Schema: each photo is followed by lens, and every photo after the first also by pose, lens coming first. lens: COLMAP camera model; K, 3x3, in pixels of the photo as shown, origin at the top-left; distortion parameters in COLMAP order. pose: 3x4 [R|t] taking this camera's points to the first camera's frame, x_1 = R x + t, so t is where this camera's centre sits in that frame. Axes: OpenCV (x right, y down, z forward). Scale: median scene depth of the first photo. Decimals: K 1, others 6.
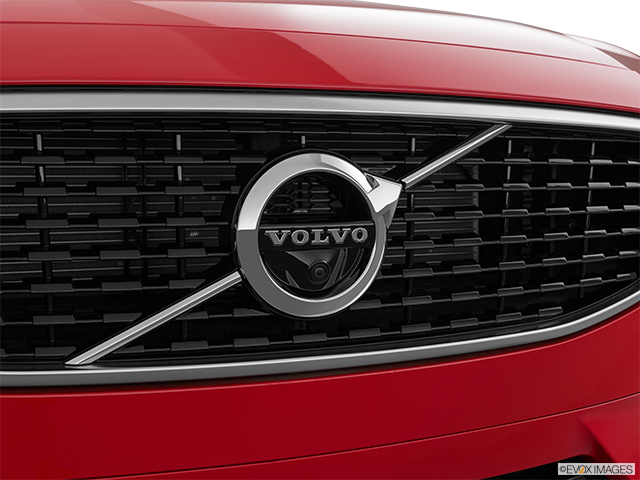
lens RADIAL K [[1110.4, 0, 320.5], [0, 1110.4, 238.8], [0, 0, 1]] dist [0.037092, 0.000000]
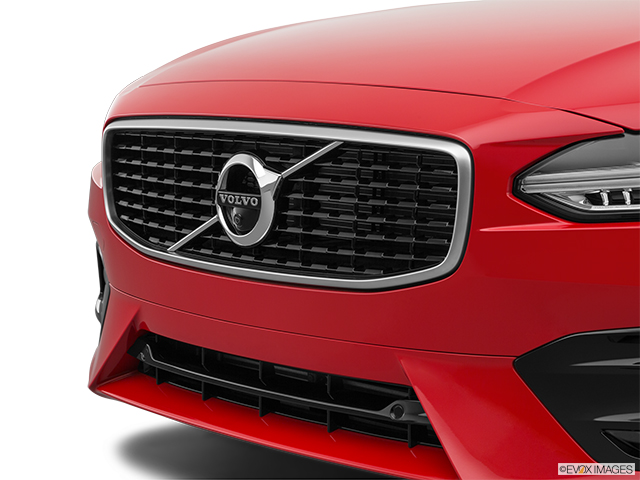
lens RADIAL K [[1796.2, 0, 317.5], [0, 1796.2, 240.7], [0, 0, 1]] dist [0.151993, 0.000000]
pose [[0.256120, 0.102553, -0.961190, 2.771170], [-0.076310, 0.993398, 0.085656, -0.191589], [0.963628, 0.051411, 0.262255, 0.356670]]
